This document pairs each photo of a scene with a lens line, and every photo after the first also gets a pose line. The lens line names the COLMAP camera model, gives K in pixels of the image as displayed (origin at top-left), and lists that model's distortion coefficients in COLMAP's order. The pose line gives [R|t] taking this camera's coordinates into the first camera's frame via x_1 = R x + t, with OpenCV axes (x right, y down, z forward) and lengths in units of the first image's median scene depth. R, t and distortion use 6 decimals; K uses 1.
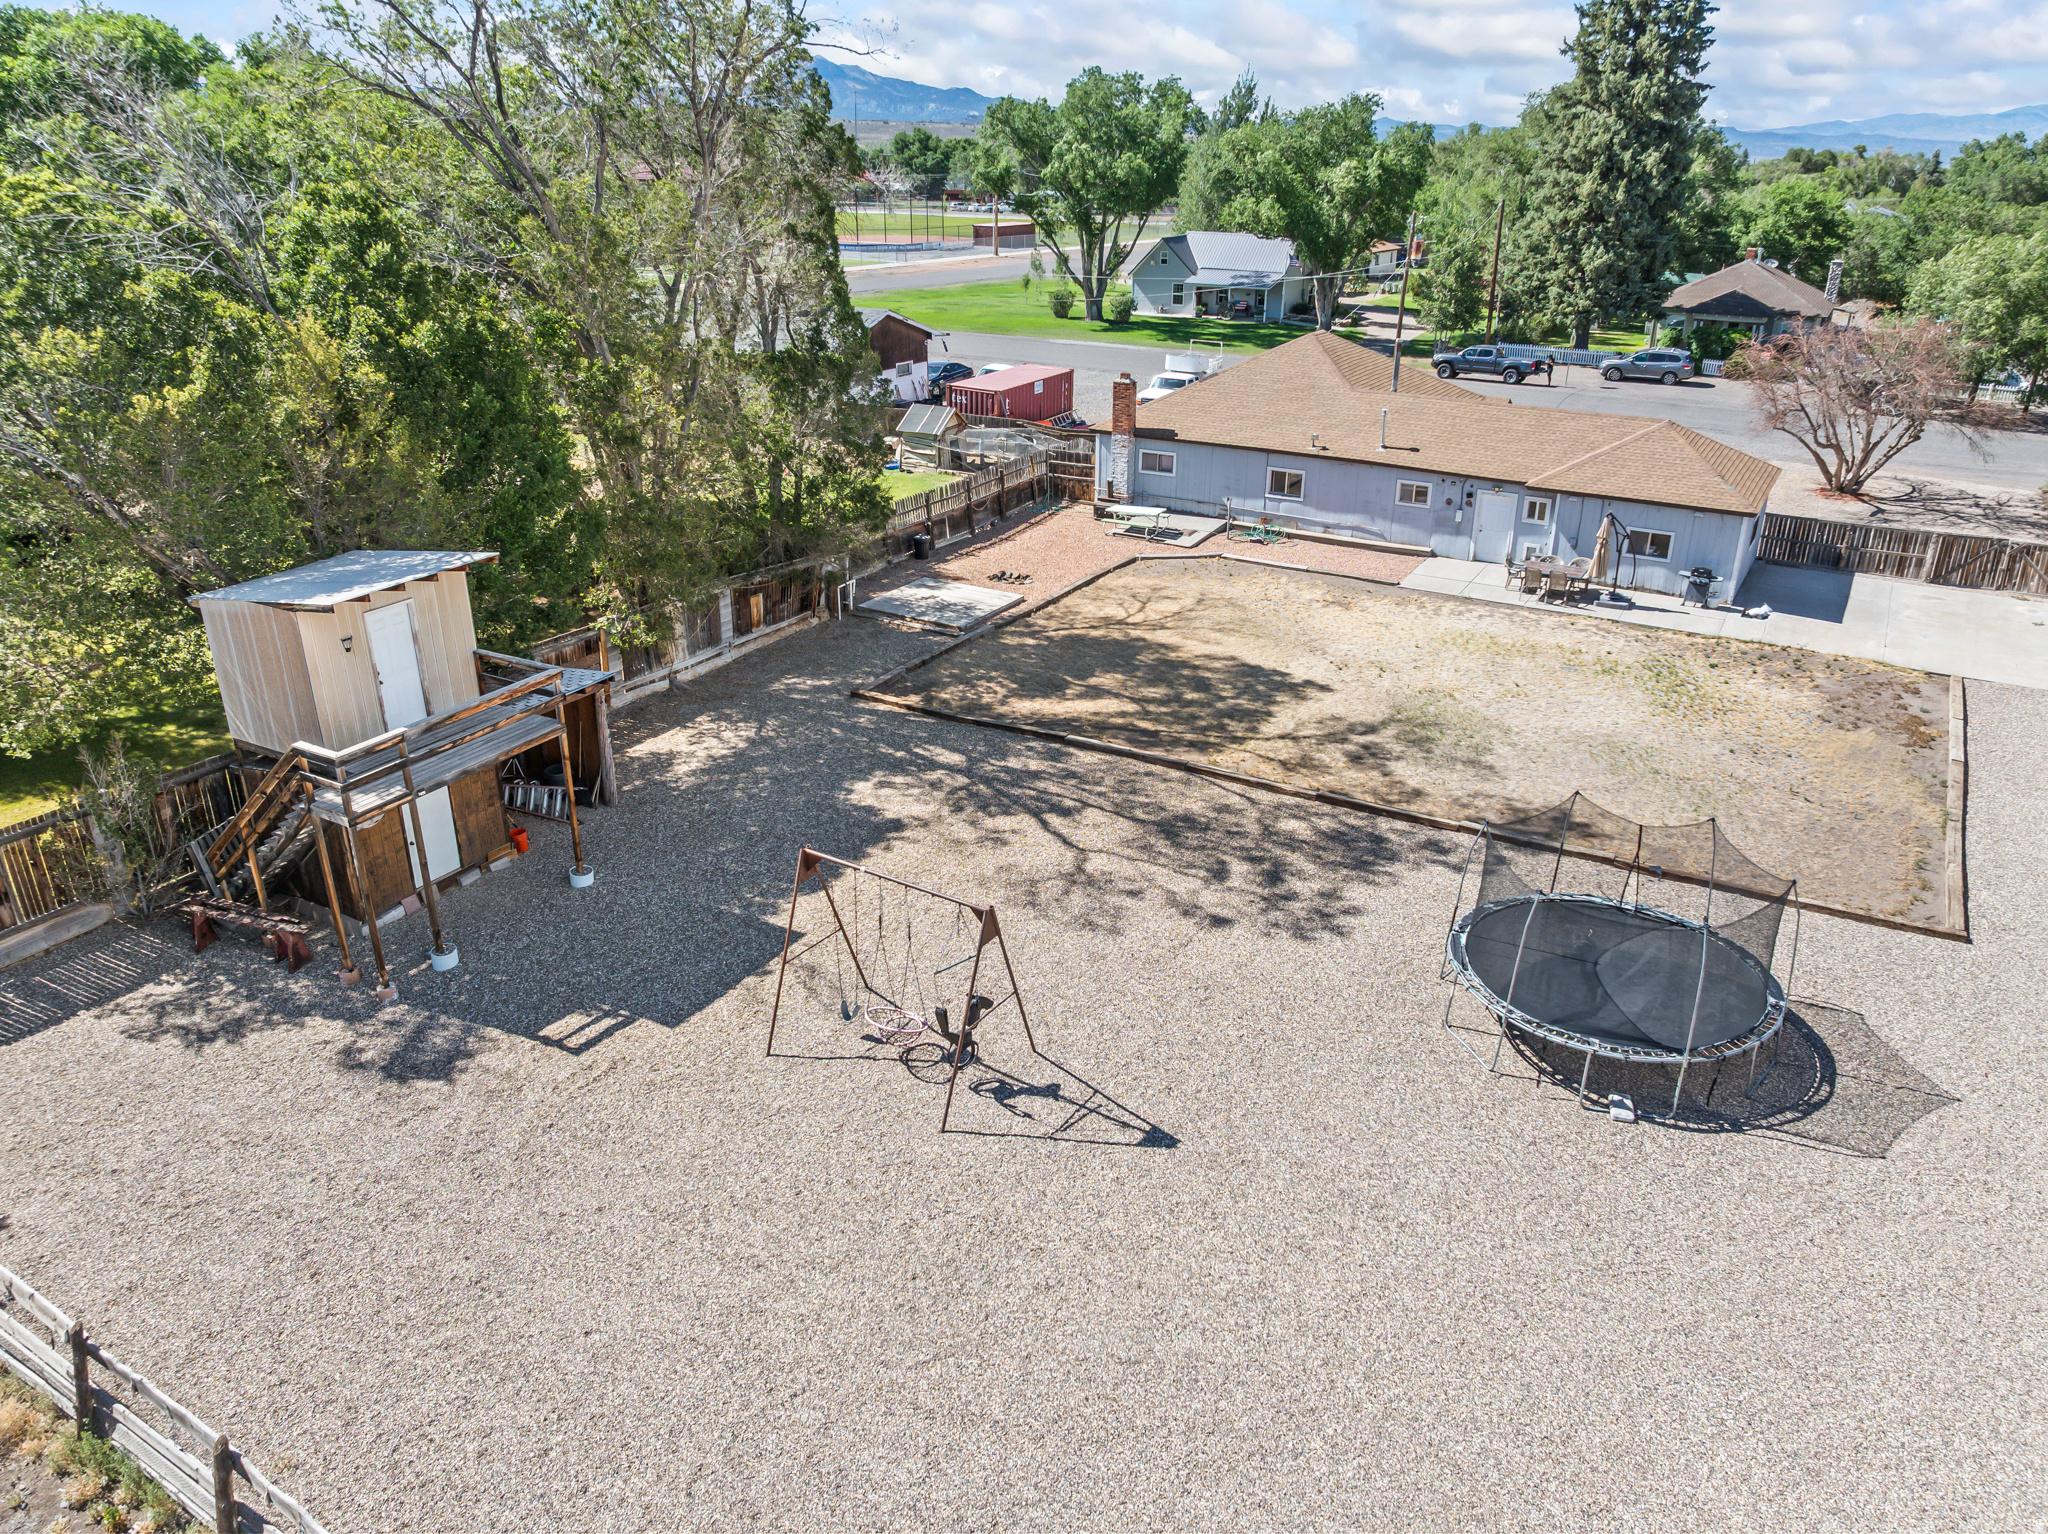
lens RADIAL K [[1423.4, 0, 1032.2], [0, 1423.4, 774.3], [0, 0, 1]] dist [-0.034197, -0.003352]
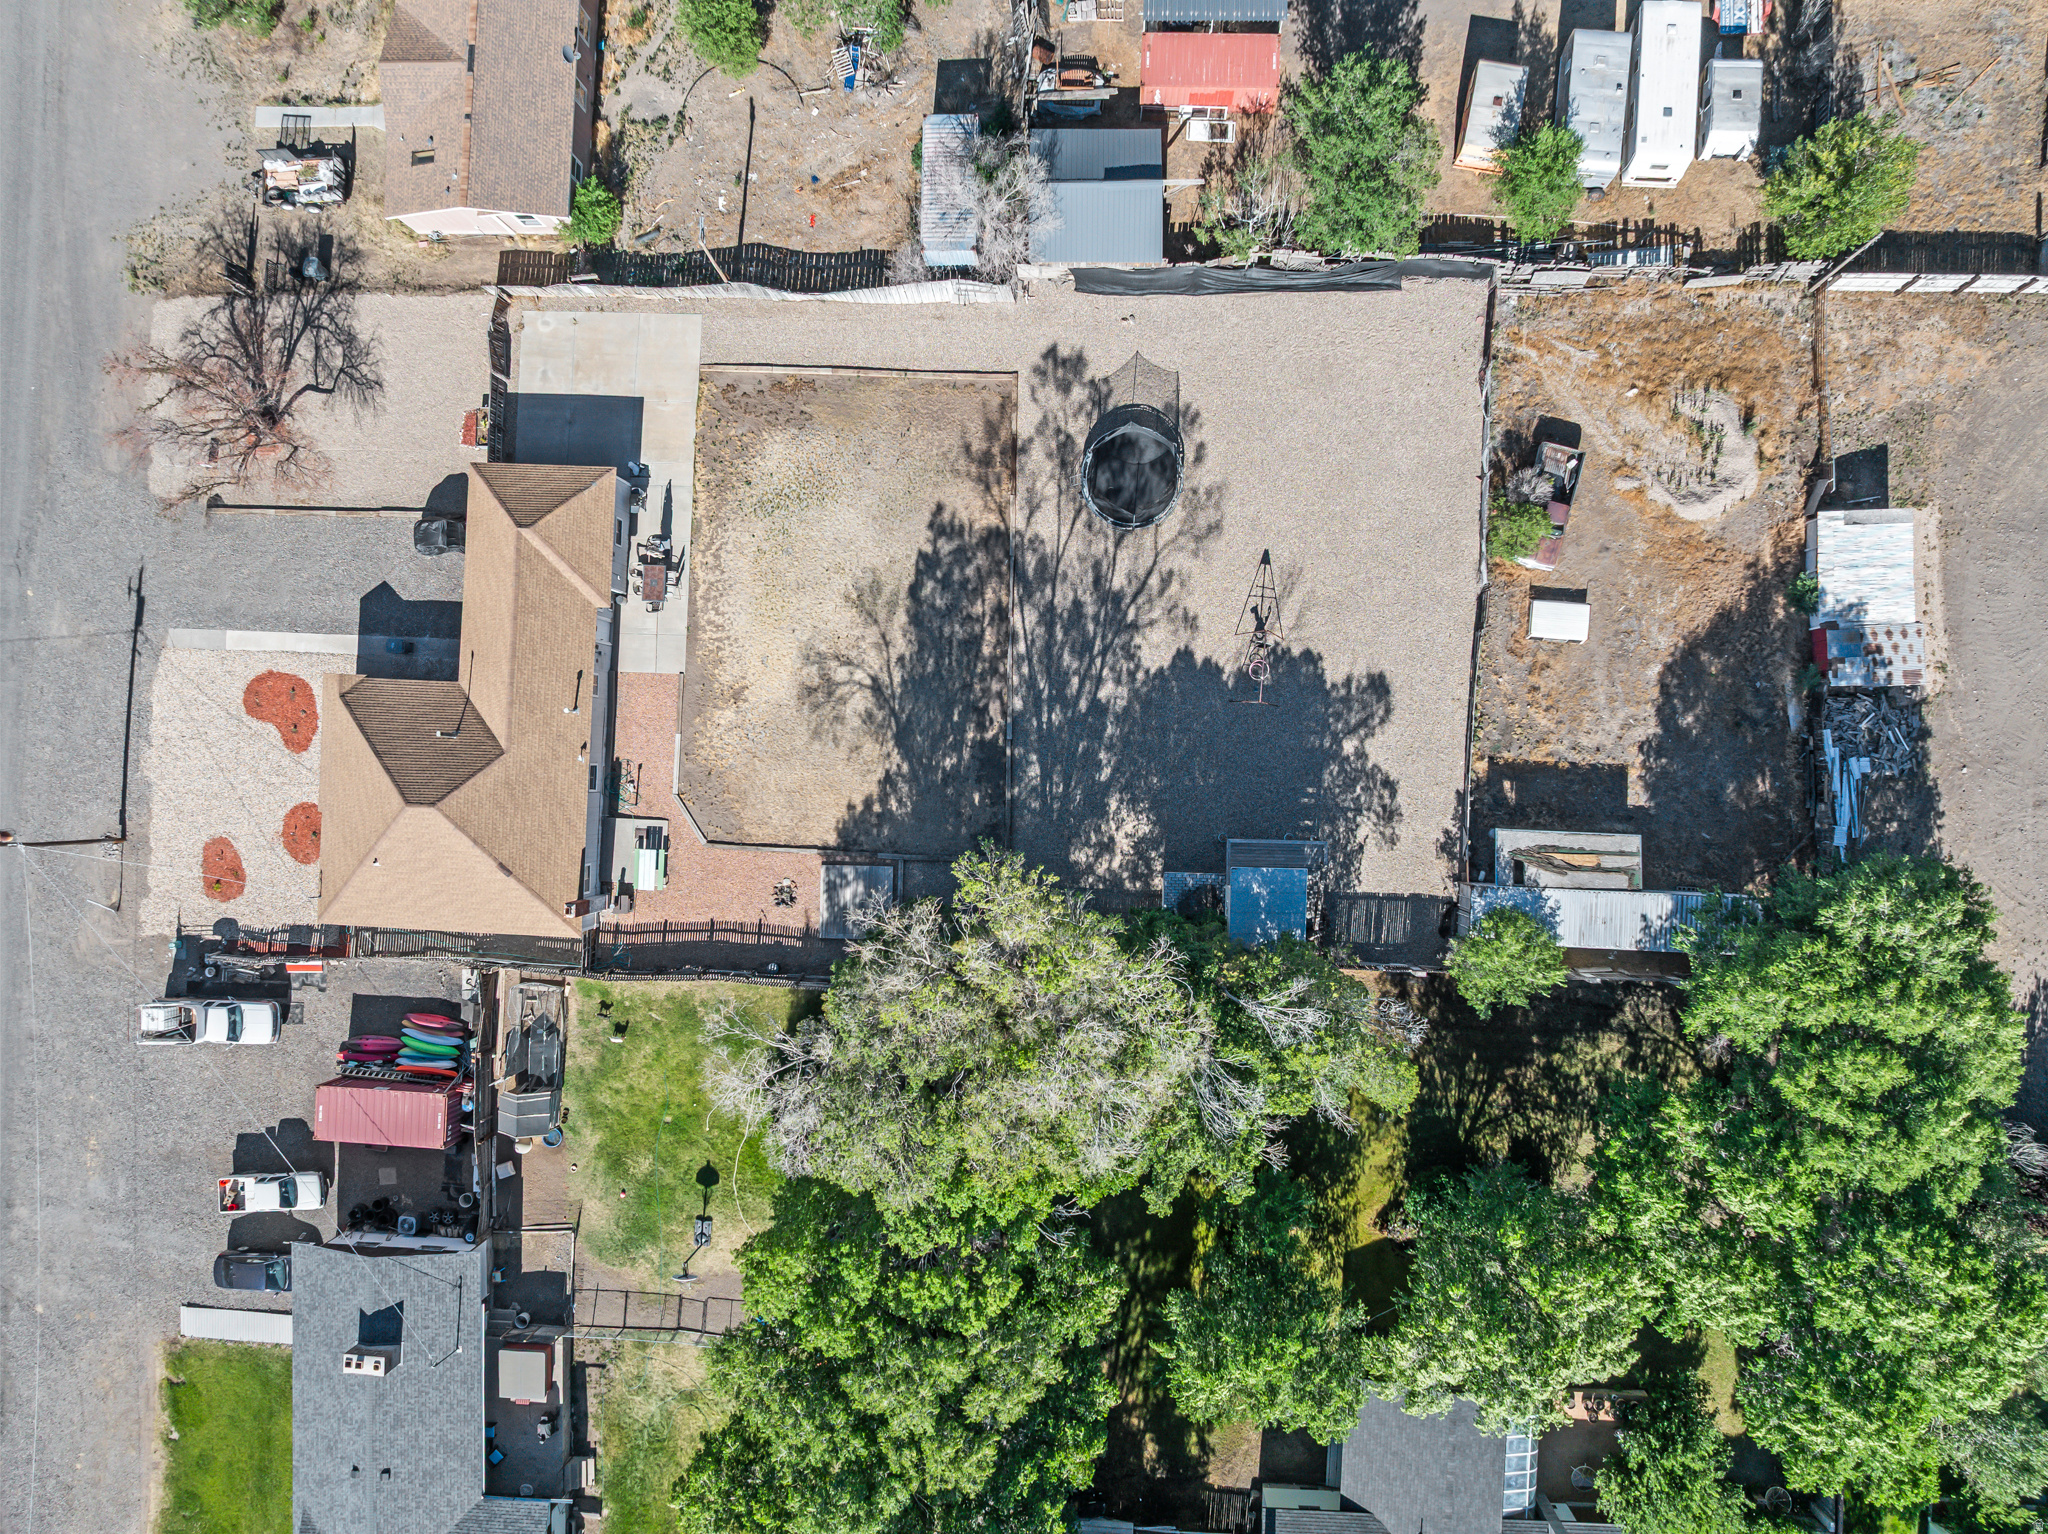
lens RADIAL K [[1423.4, 0, 1032.2], [0, 1423.4, 774.3], [0, 0, 1]] dist [-0.034197, -0.003352]
pose [[-0.474071, -0.880258, 0.020048, -0.048713], [0.407592, -0.199216, 0.891169, -1.149173], [-0.780465, 0.430649, 0.453228, 0.016653]]
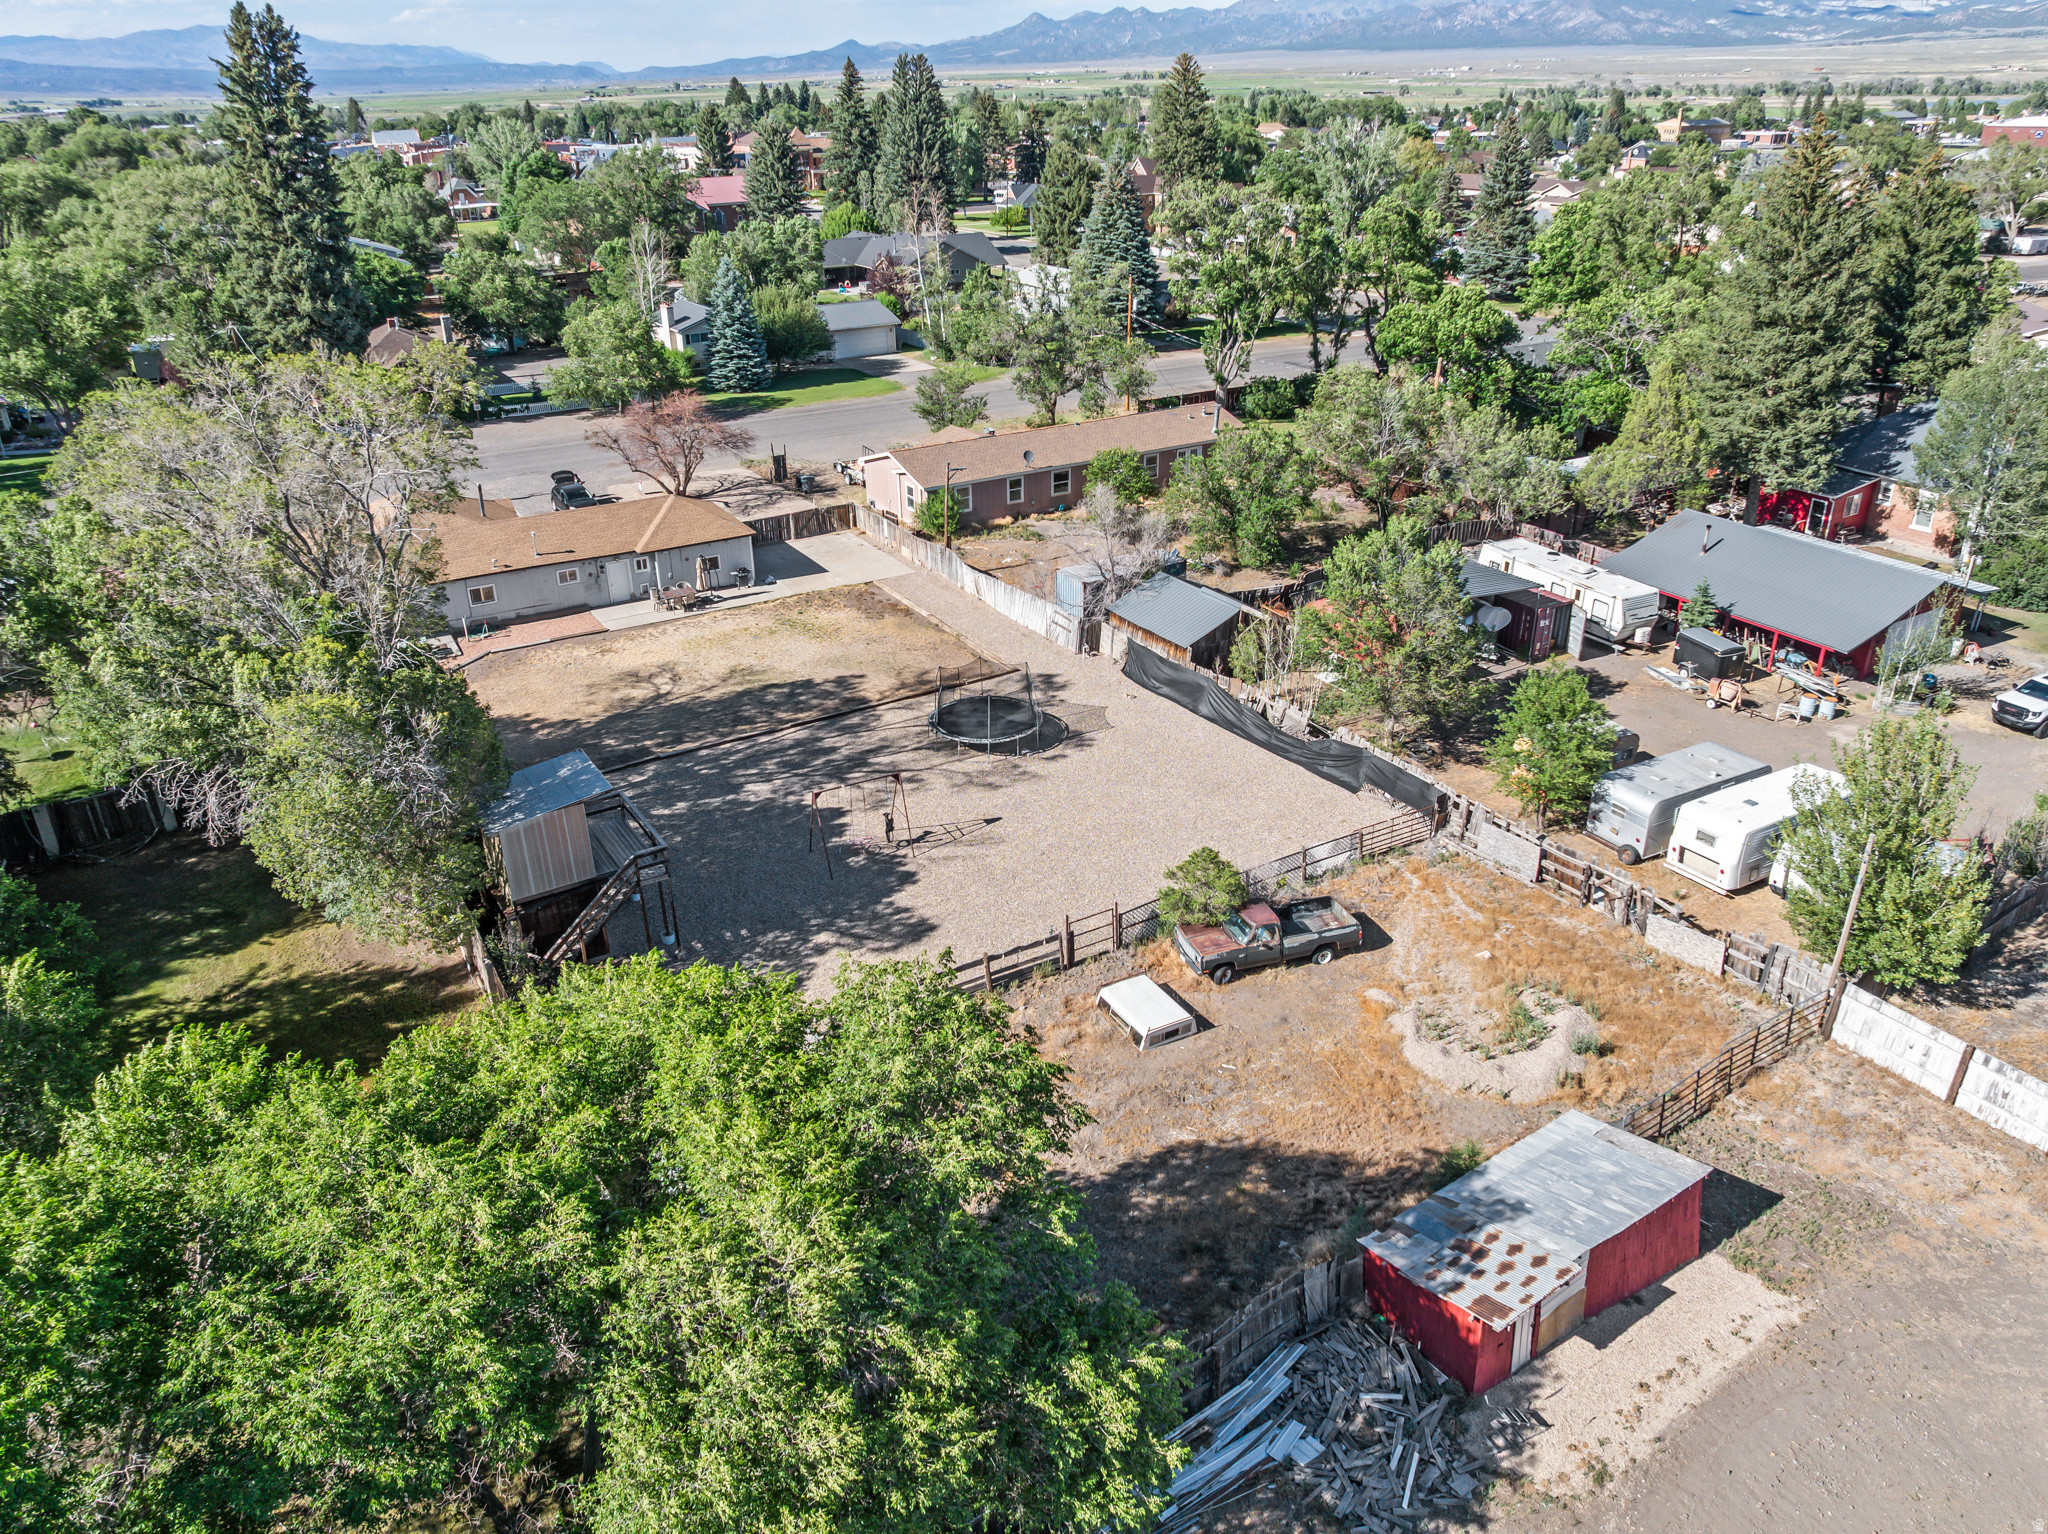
lens RADIAL K [[1428.3, 0, 1024.0], [0, 1428.3, 767.0], [0, 0, 1]] dist [-0.028578, -0.003175]
pose [[0.473524, -0.397738, 0.785862, -0.725919], [0.368059, 0.899952, 0.233706, -0.163043], [-0.800193, 0.178578, 0.572540, -0.263912]]
